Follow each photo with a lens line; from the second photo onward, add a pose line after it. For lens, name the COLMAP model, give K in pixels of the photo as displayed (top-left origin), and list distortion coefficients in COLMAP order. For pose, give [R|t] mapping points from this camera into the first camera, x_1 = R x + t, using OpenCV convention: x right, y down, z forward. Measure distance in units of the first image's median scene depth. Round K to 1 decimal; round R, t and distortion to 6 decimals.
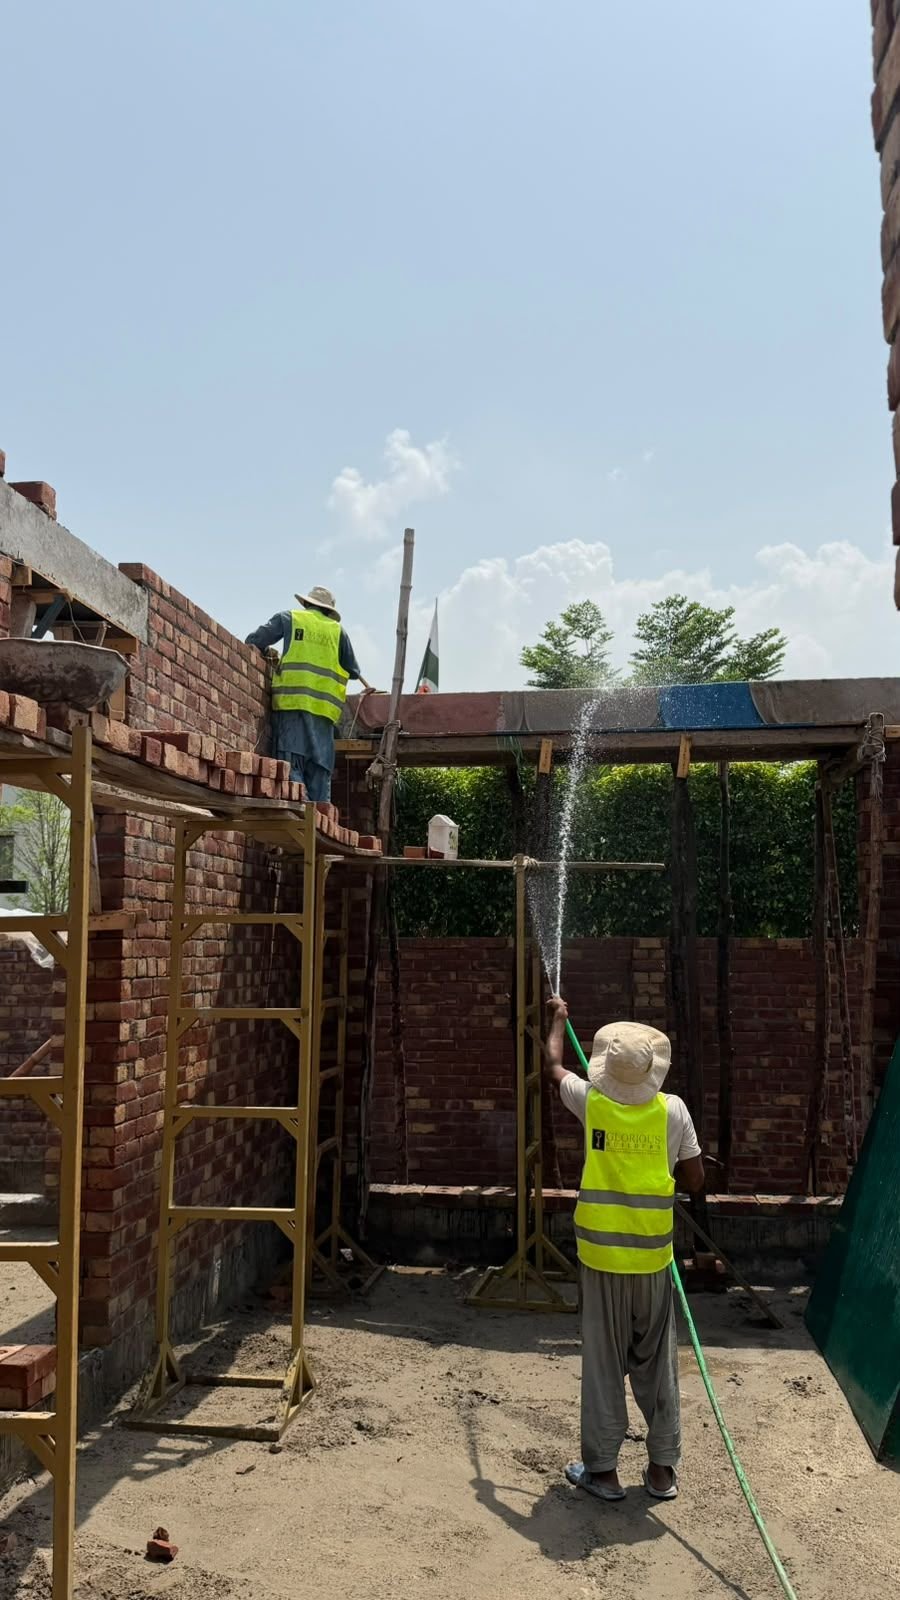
lens RADIAL K [[1225.2, 0, 450.0], [0, 1225.2, 800.0], [0, 0, 1]] dist [0.001727, -0.000738]
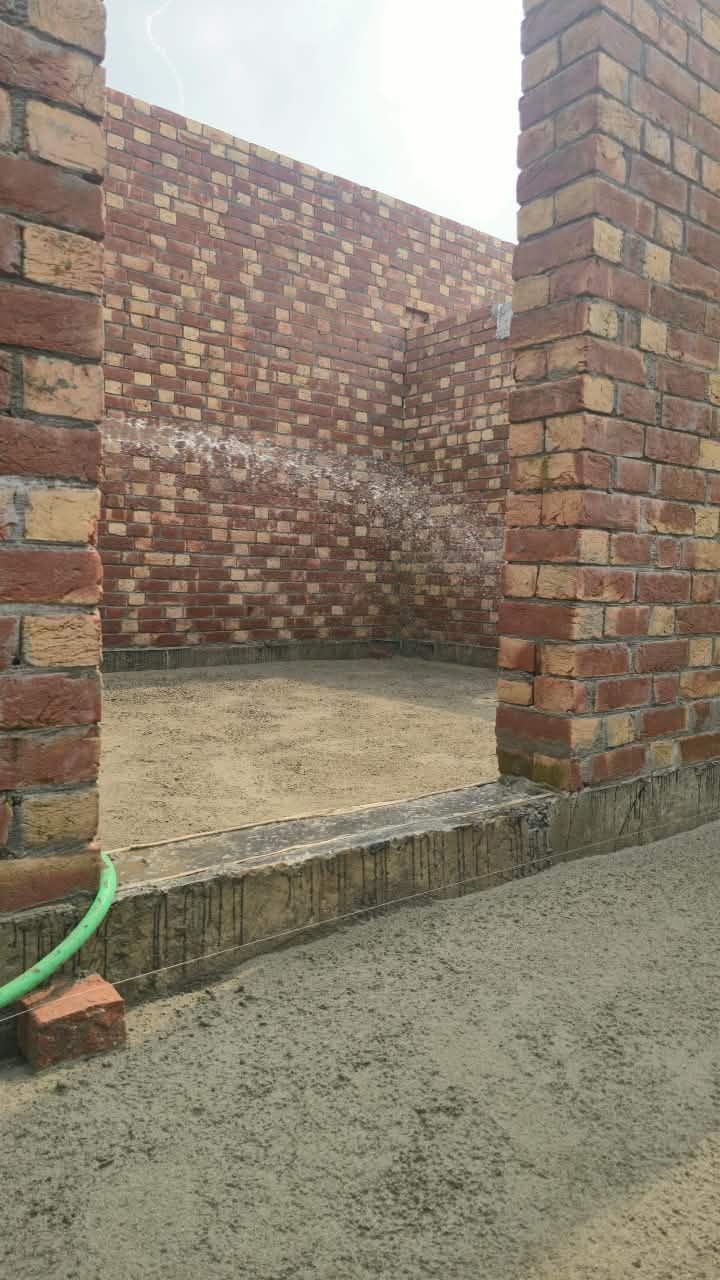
lens RADIAL K [[833.0, 0, 360.0], [0, 833.0, 640.0], [0, 0, 1]] dist [0.070471, -0.071023]
pose [[0.744721, 0.044182, -0.665912, -0.062915], [0.079865, 0.984736, 0.154652, 0.194041], [0.662580, -0.168356, 0.729825, 0.419638]]
